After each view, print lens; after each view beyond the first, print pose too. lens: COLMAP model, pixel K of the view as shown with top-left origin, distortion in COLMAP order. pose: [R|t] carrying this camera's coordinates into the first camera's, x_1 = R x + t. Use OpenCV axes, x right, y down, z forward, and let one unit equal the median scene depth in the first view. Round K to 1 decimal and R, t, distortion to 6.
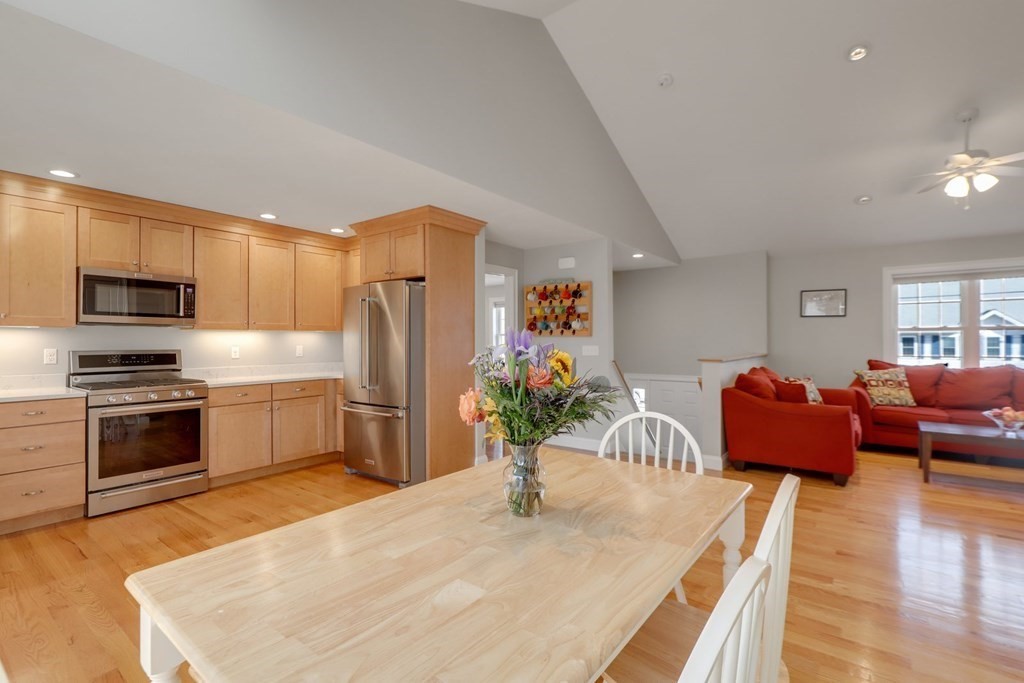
lens RADIAL K [[472.5, 0, 513.3], [0, 472.5, 339.5], [0, 0, 1]] dist [0.003149, -0.000265]
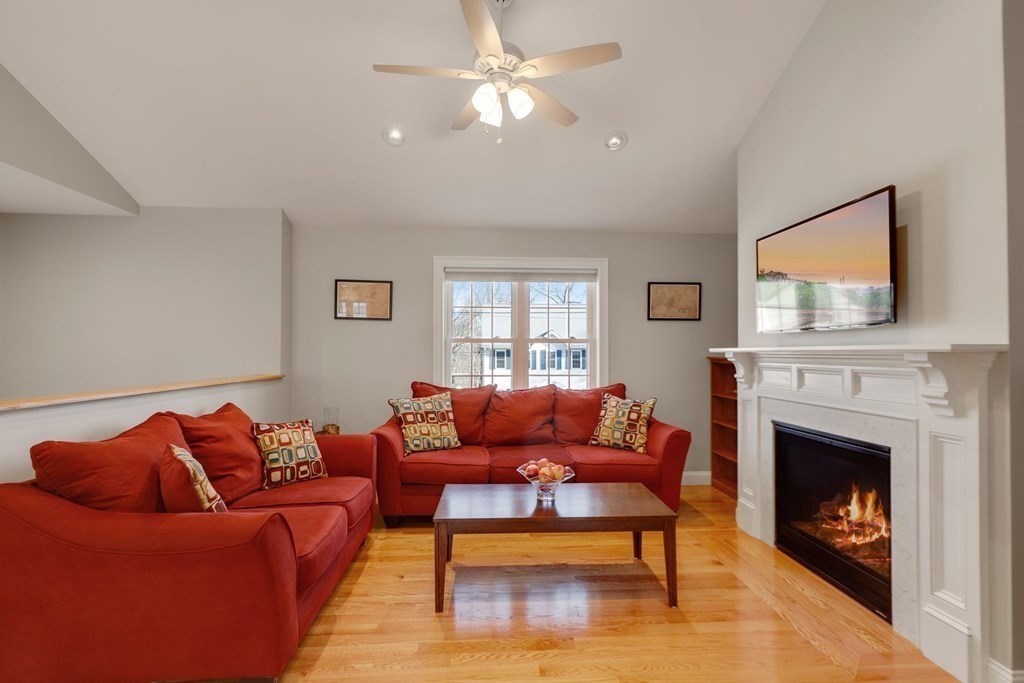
lens RADIAL K [[475.5, 0, 517.3], [0, 475.5, 347.2], [0, 0, 1]] dist [0.001739, -0.000319]
pose [[0.754249, 0.012783, 0.656465, 0.522682], [-0.006237, 0.999905, -0.012304, -0.001621], [-0.656559, 0.005186, 0.754257, 0.474253]]
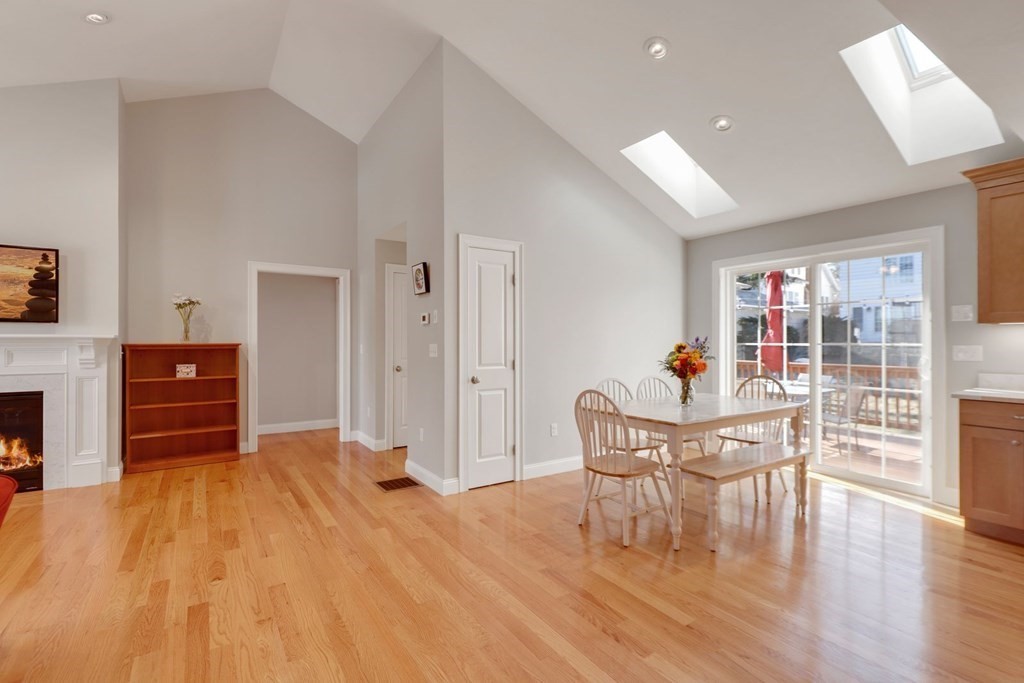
lens RADIAL K [[472.9, 0, 513.0], [0, 472.9, 334.3], [0, 0, 1]] dist [0.002683, -0.000763]
pose [[-0.943358, 0.006603, 0.331710, 0.024381], [0.001223, 0.999864, -0.016426, 0.003242], [-0.331773, -0.015090, -0.943238, 1.125959]]
